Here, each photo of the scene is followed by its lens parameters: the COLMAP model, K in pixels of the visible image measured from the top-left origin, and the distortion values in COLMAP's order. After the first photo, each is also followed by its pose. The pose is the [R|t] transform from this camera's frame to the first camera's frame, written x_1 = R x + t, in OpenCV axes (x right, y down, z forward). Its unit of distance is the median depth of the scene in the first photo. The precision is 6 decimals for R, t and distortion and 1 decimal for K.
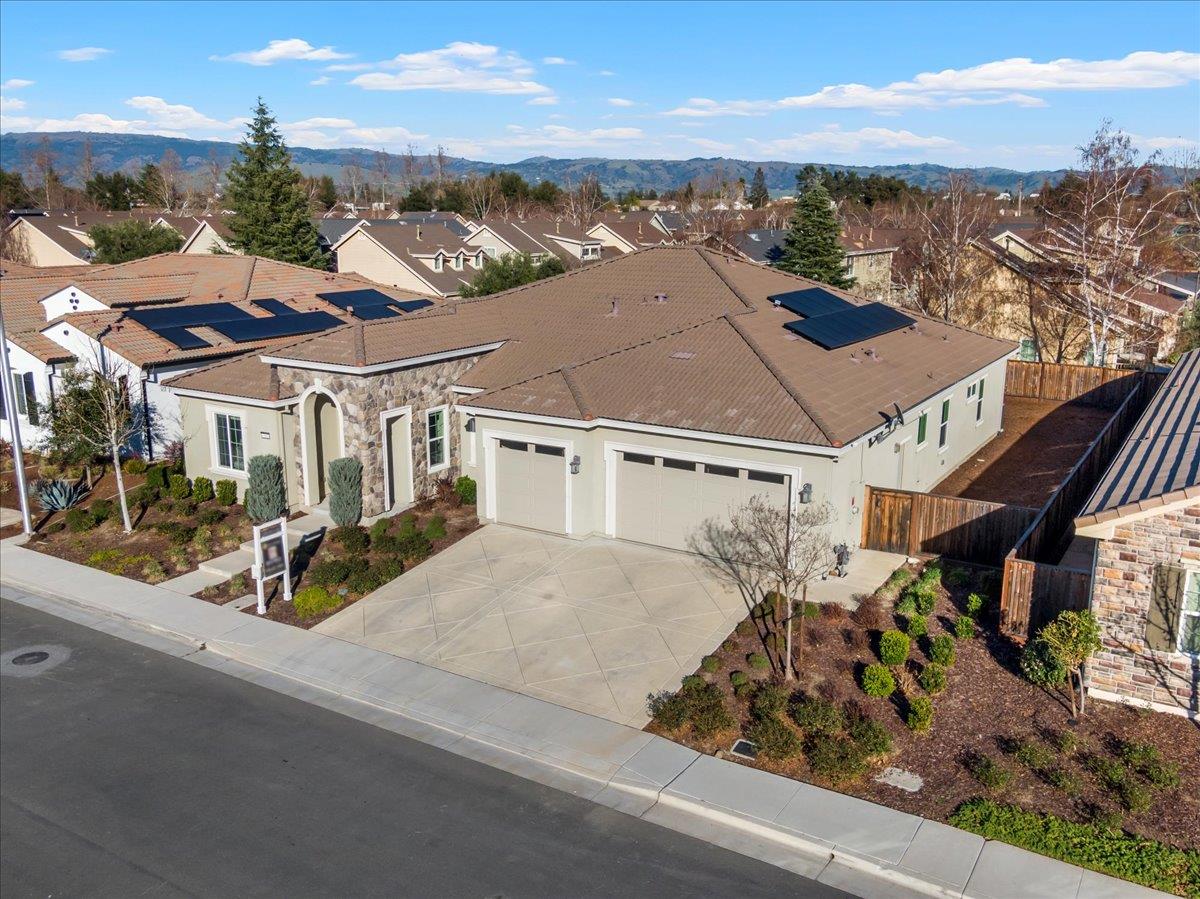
lens RADIAL K [[1052.3, 0, 599.8], [0, 1052.3, 480.7], [0, 0, 1]] dist [0.017758, 0.009204]
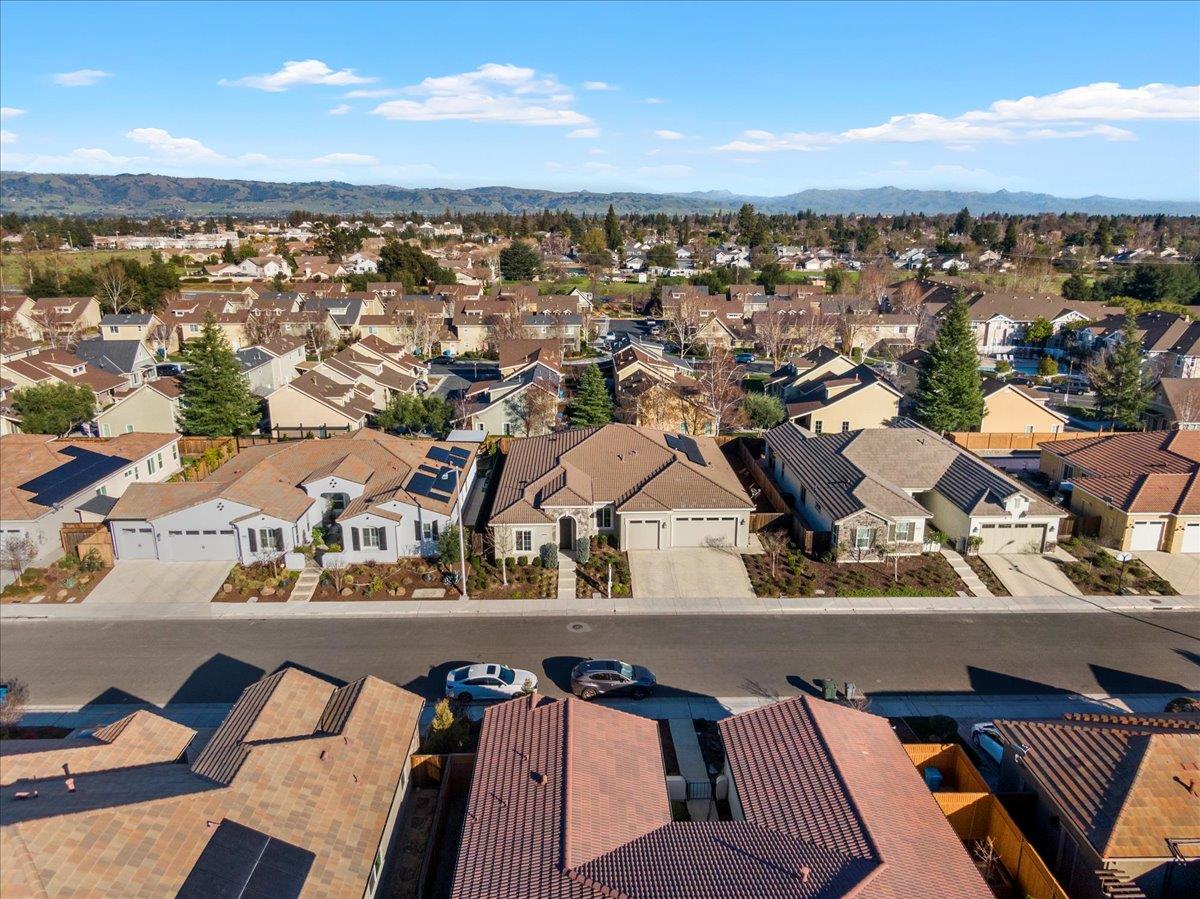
lens RADIAL K [[848.0, 0, 597.6], [0, 848.0, 460.8], [0, 0, 1]] dist [0.030078, -0.056813]
pose [[0.838283, -0.157641, 0.521950, -1.432487], [0.143578, 0.987327, 0.067602, -0.392305], [-0.525992, 0.018271, 0.850293, -0.950865]]
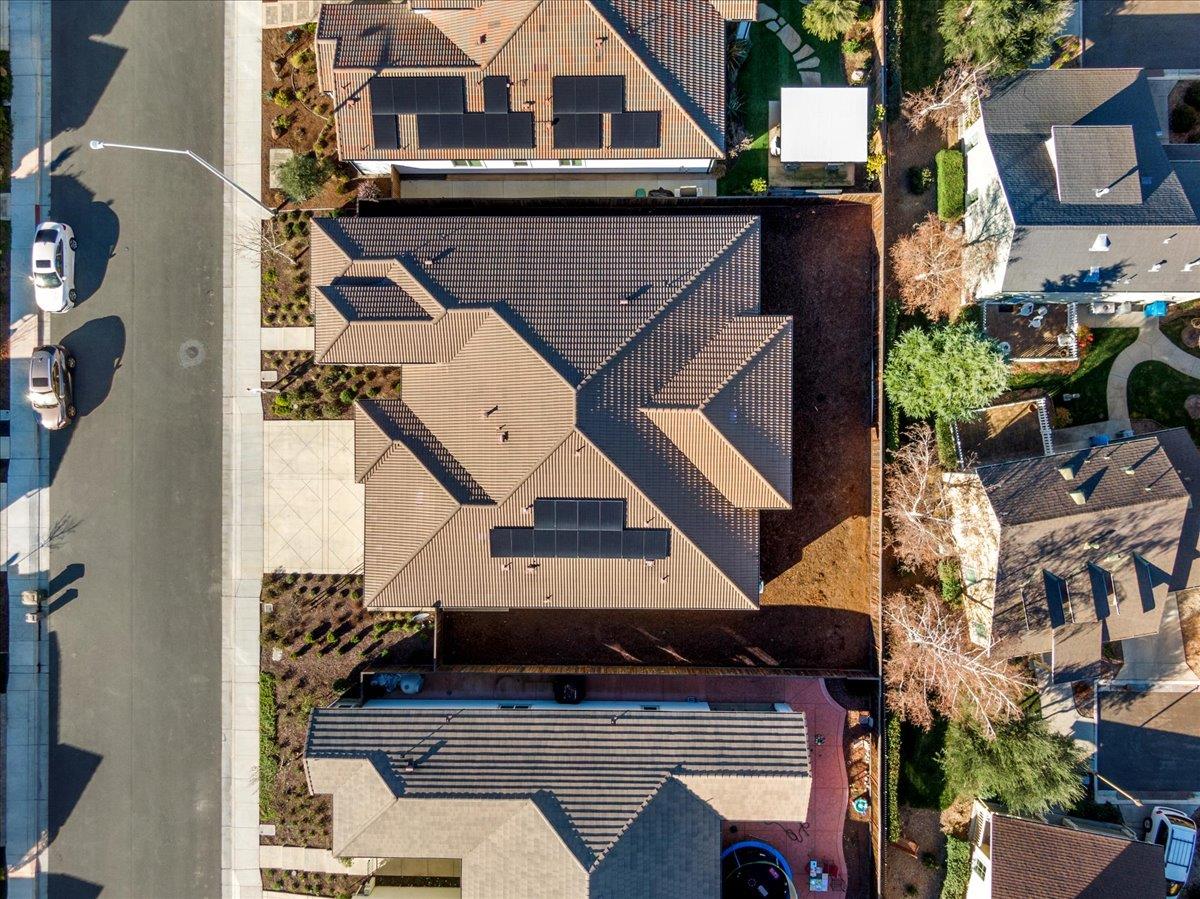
lens RADIAL K [[848.0, 0, 597.6], [0, 848.0, 460.8], [0, 0, 1]] dist [0.030078, -0.056813]
pose [[0.521933, 0.852765, -0.019425, 0.230131], [-0.198448, 0.143545, 0.969543, -1.759428], [0.829581, -0.502181, 0.244150, 1.005516]]
